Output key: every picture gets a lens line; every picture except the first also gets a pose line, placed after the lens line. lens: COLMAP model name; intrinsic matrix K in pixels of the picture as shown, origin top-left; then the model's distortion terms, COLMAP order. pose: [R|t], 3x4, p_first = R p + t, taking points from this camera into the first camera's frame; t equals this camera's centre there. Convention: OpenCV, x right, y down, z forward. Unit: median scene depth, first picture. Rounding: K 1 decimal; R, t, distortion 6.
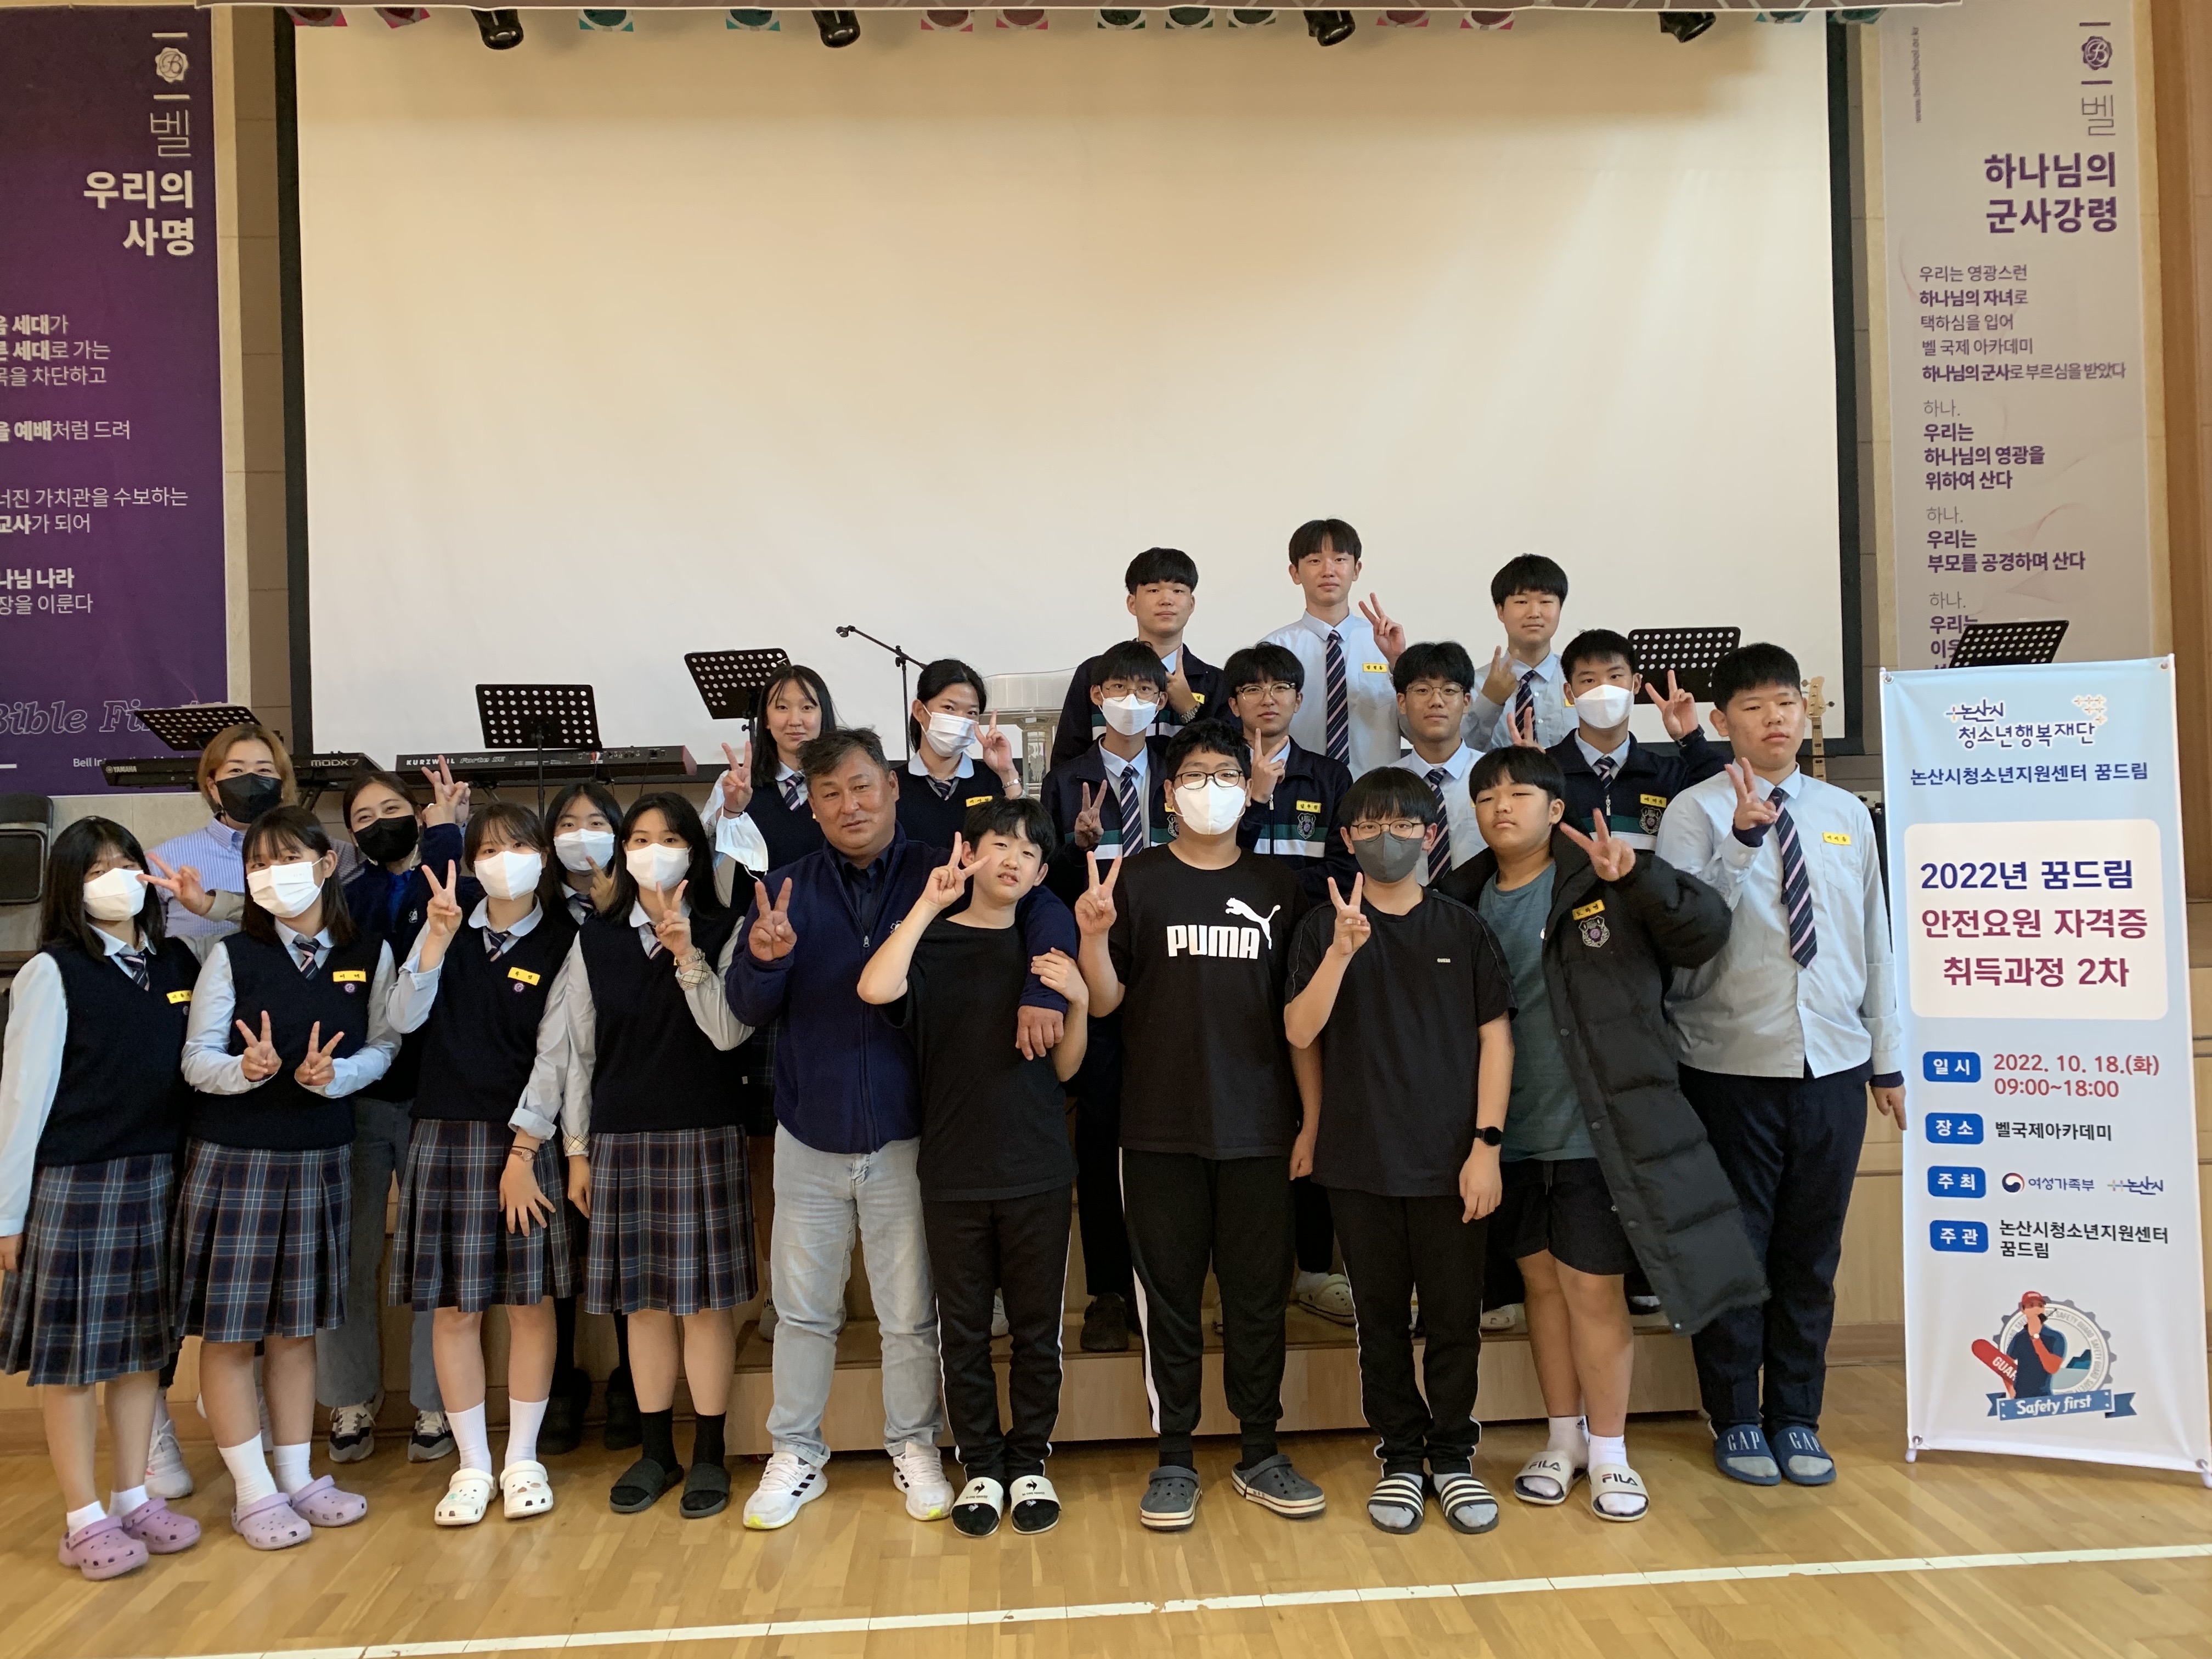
lens RADIAL K [[1699.0, 0, 1106.0], [0, 1699.0, 829.5], [0, 0, 1]] dist [-0.003267, -0.006222]
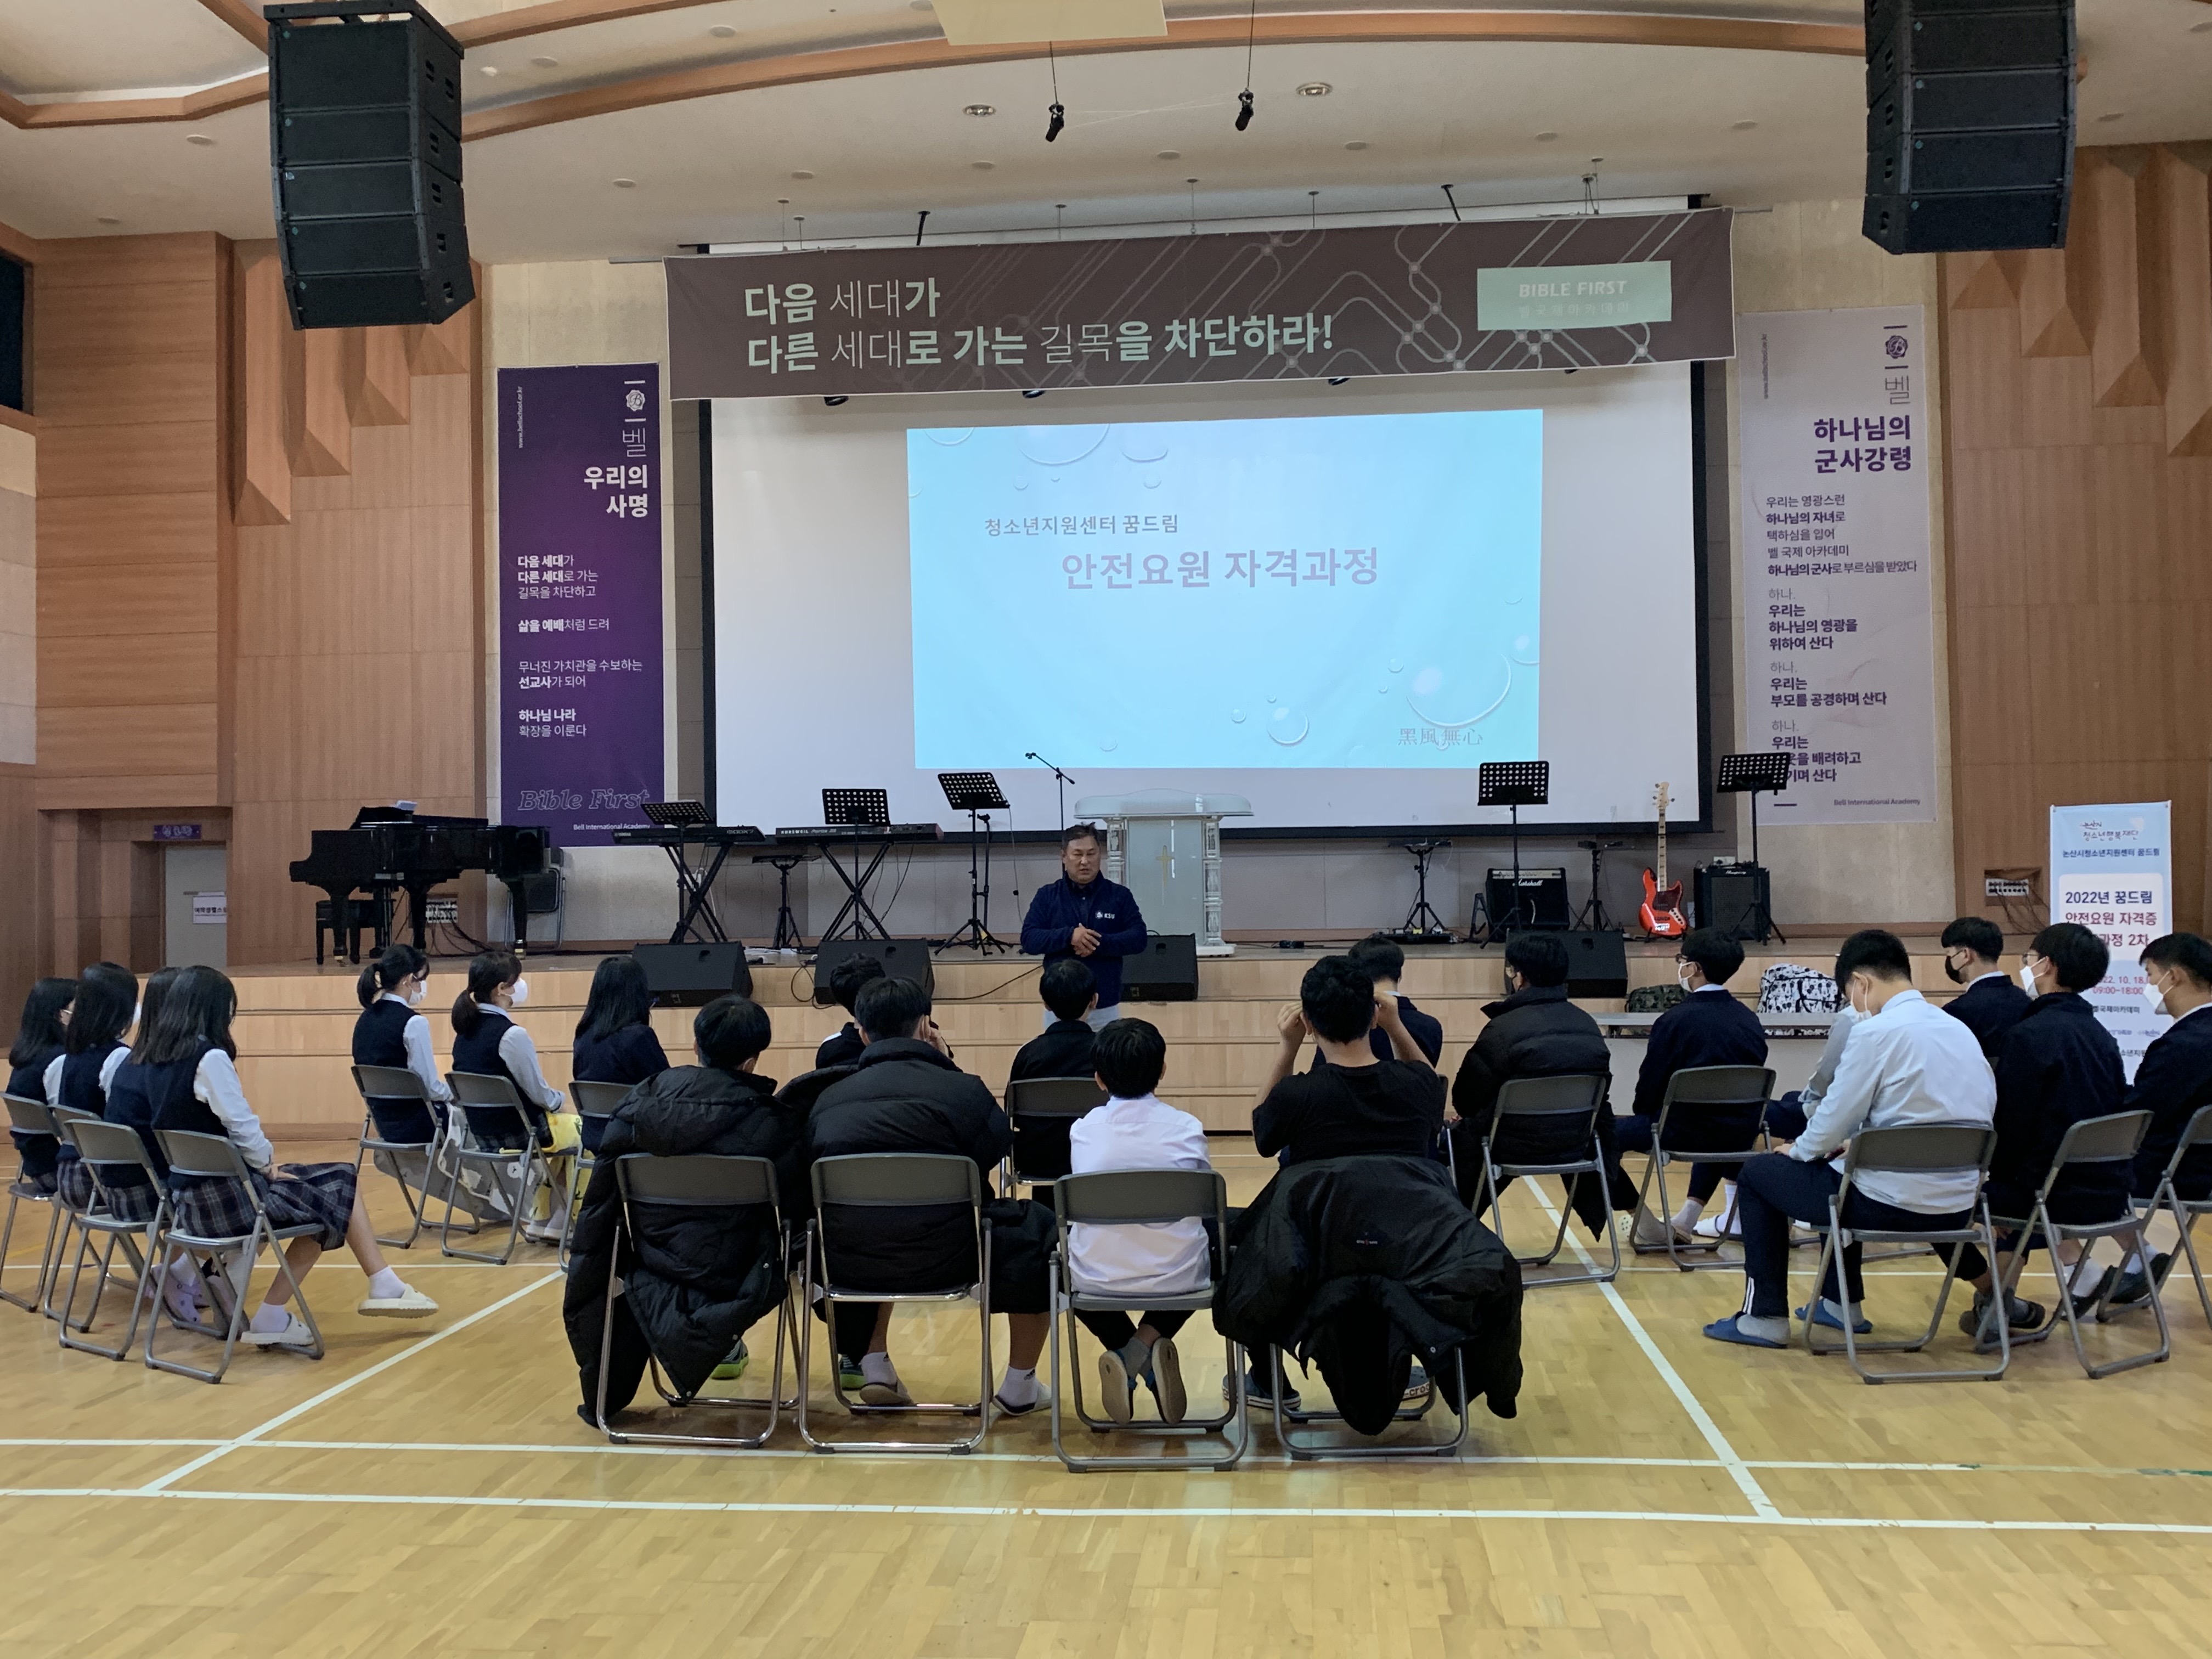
lens RADIAL K [[2099.8, 0, 1106.0], [0, 2099.8, 829.5], [0, 0, 1]] dist [-0.000082, -0.003116]
pose [[0.987480, 0.009840, -0.157437, 0.205939], [-0.013705, 0.999630, -0.023482, 0.003544], [0.157148, 0.025345, 0.987250, -0.862196]]
